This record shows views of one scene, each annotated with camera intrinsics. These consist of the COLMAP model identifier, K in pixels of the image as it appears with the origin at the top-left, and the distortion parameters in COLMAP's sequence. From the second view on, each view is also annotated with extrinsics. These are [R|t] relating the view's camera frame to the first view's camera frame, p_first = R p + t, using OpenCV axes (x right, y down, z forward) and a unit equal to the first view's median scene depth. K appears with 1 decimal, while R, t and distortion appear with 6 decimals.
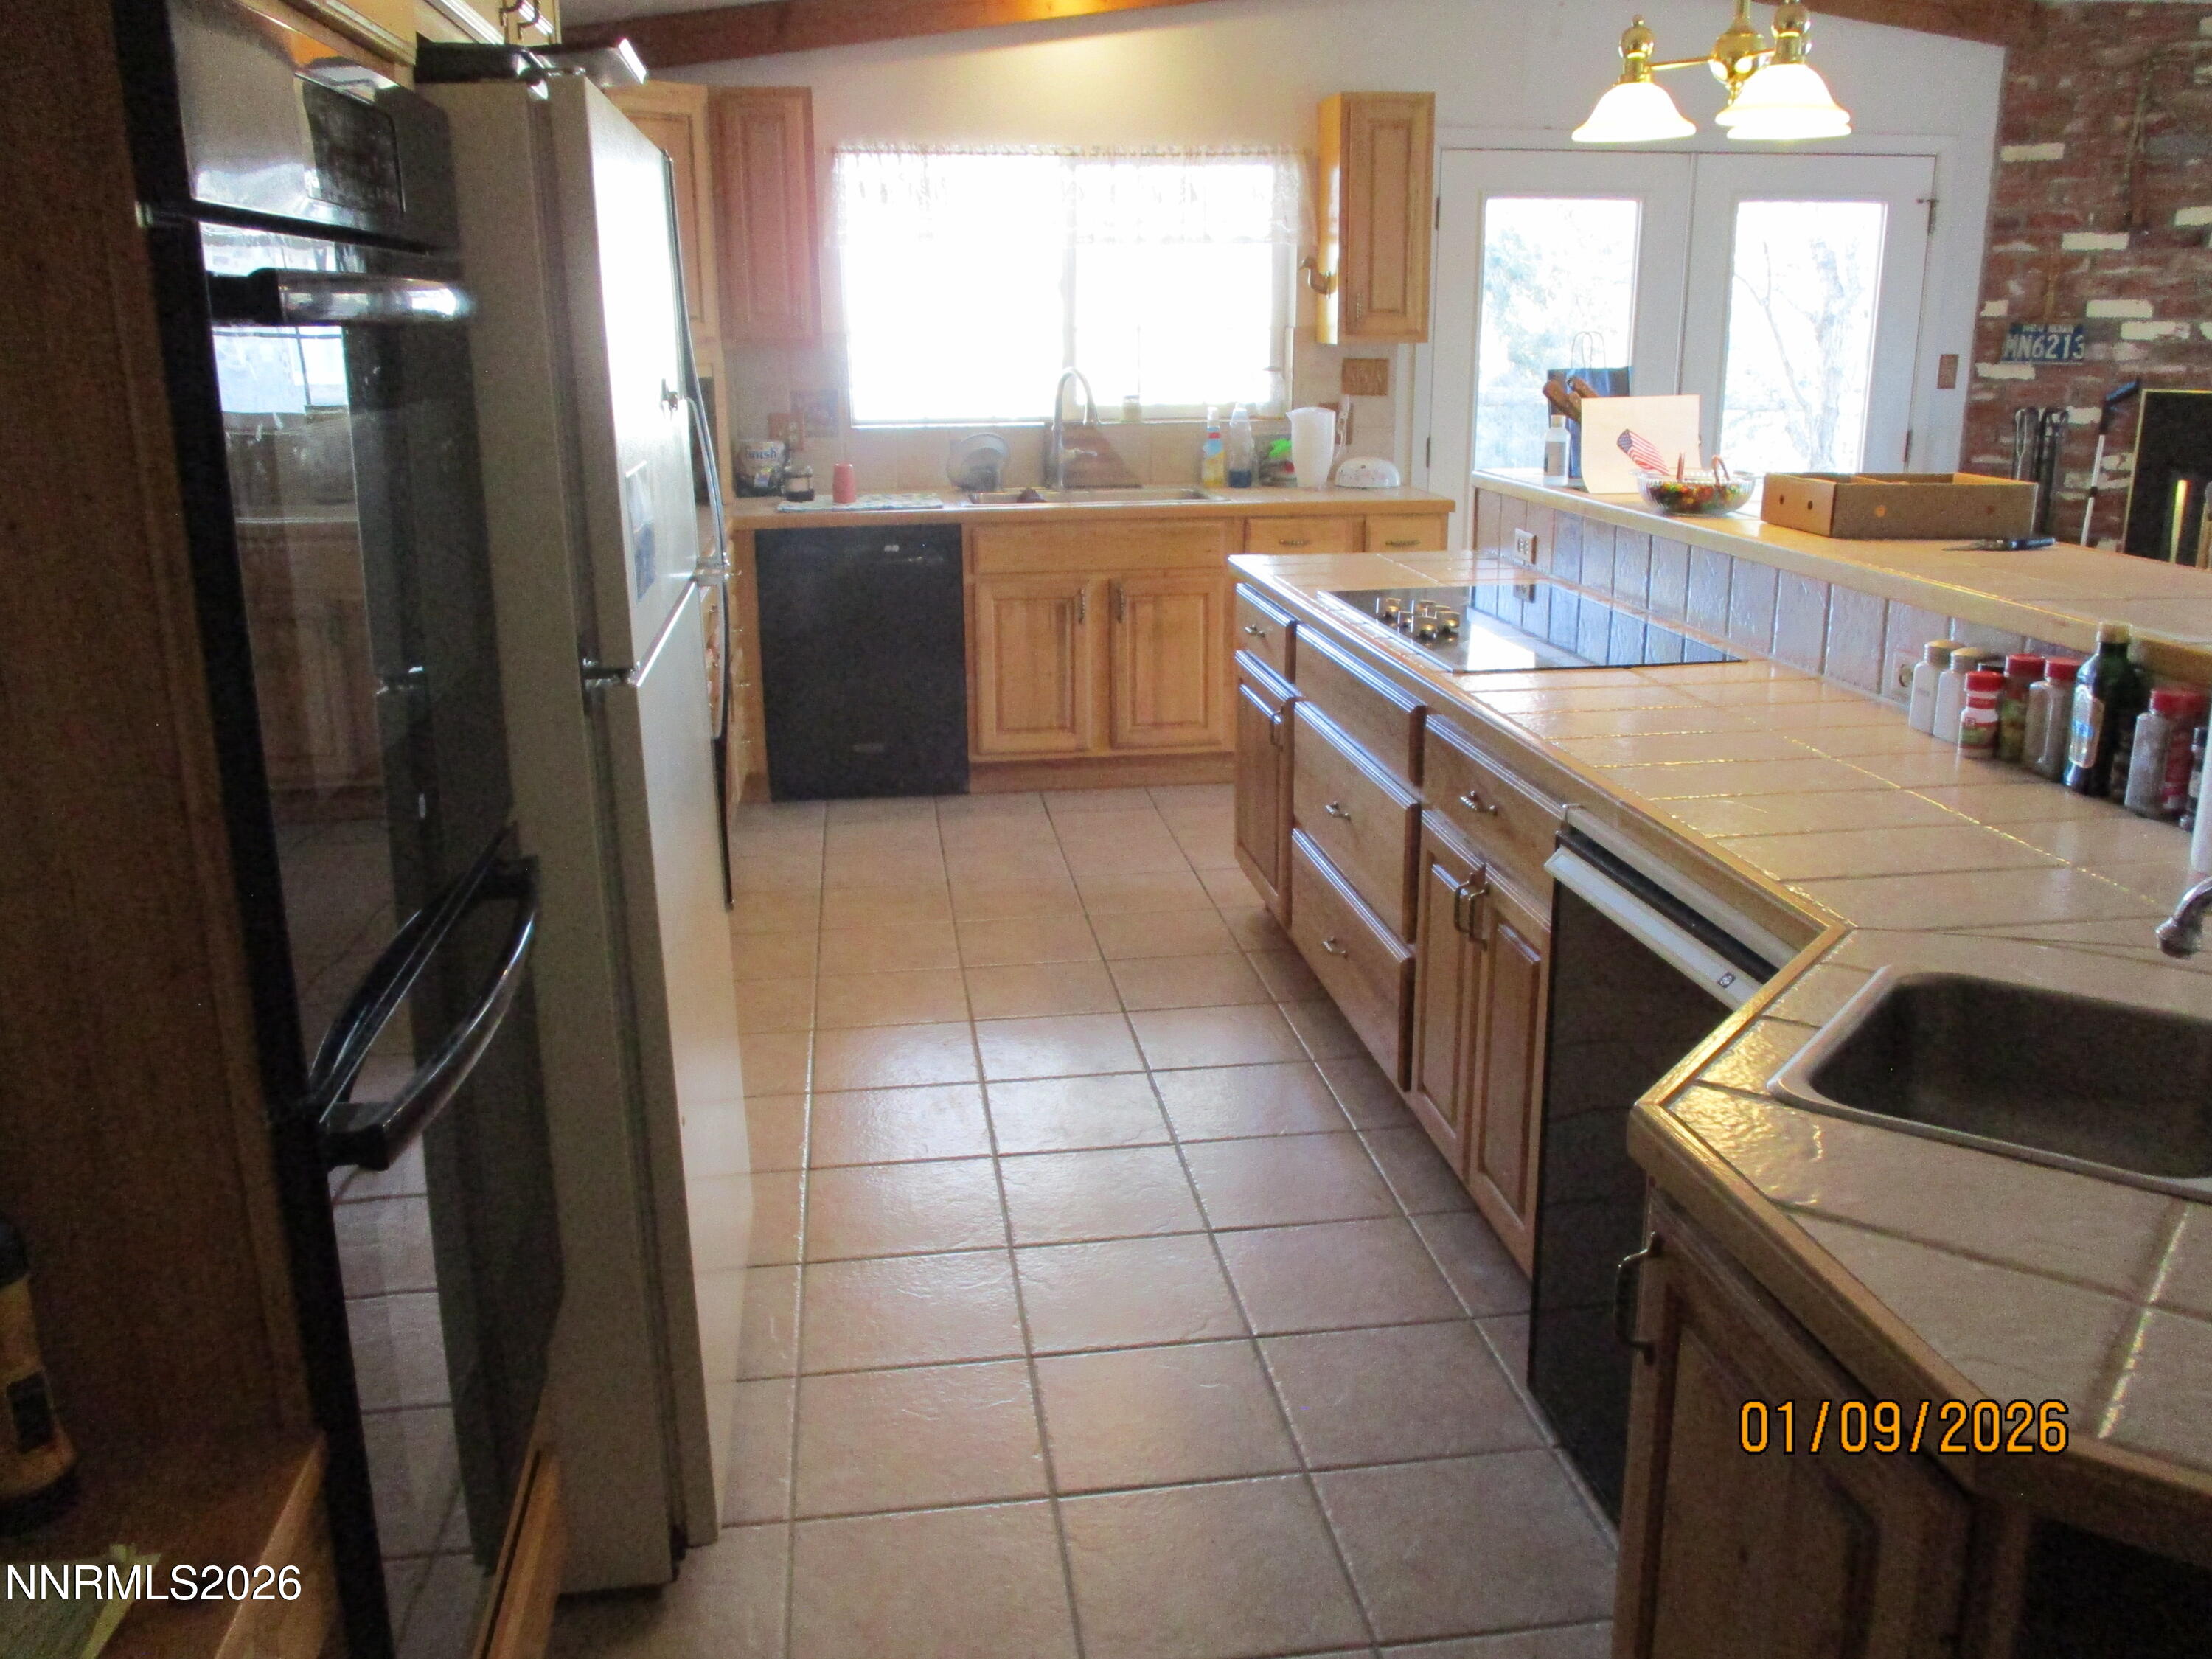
lens RADIAL K [[1857.6, 0, 1112.4], [0, 1857.6, 822.6], [0, 0, 1]] dist [-0.020966, -0.000251]
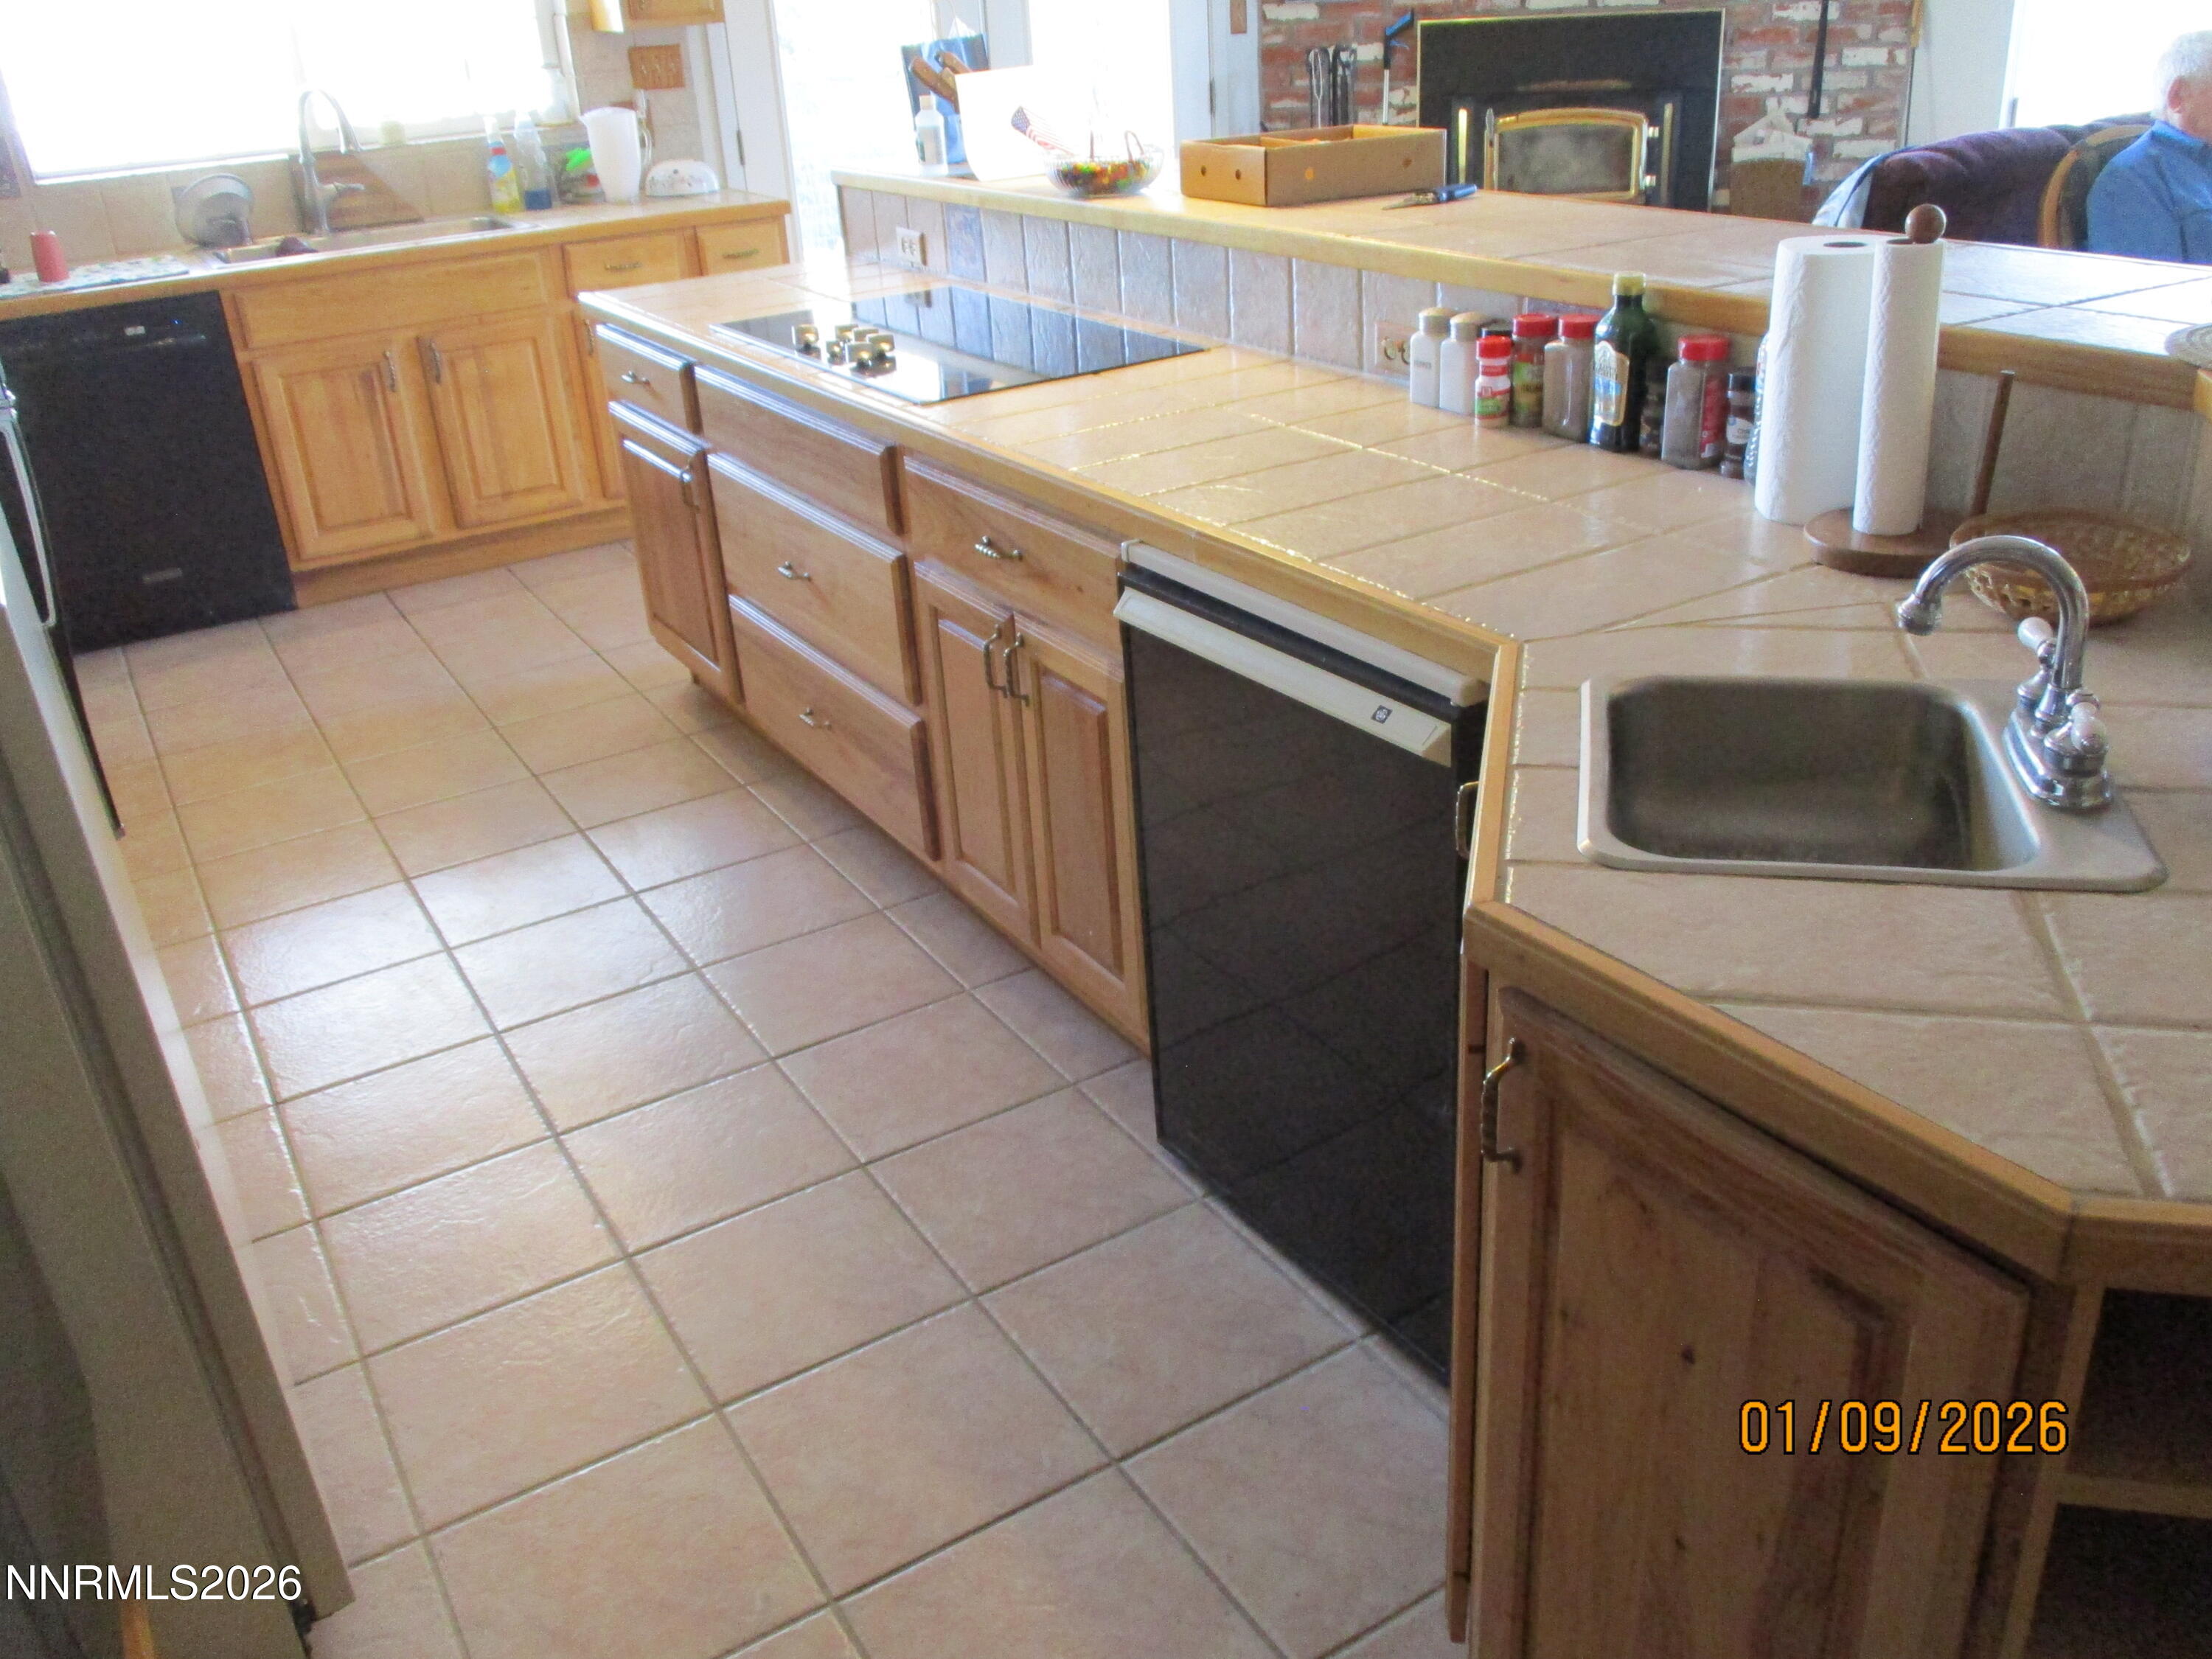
lens RADIAL K [[1857.6, 0, 1112.4], [0, 1857.6, 822.6], [0, 0, 1]] dist [-0.020966, -0.000251]
pose [[0.917217, -0.211704, 0.337481, -0.060761], [0.155780, 0.970262, 0.185268, -0.028328], [-0.366667, -0.117358, 0.922920, 0.086492]]
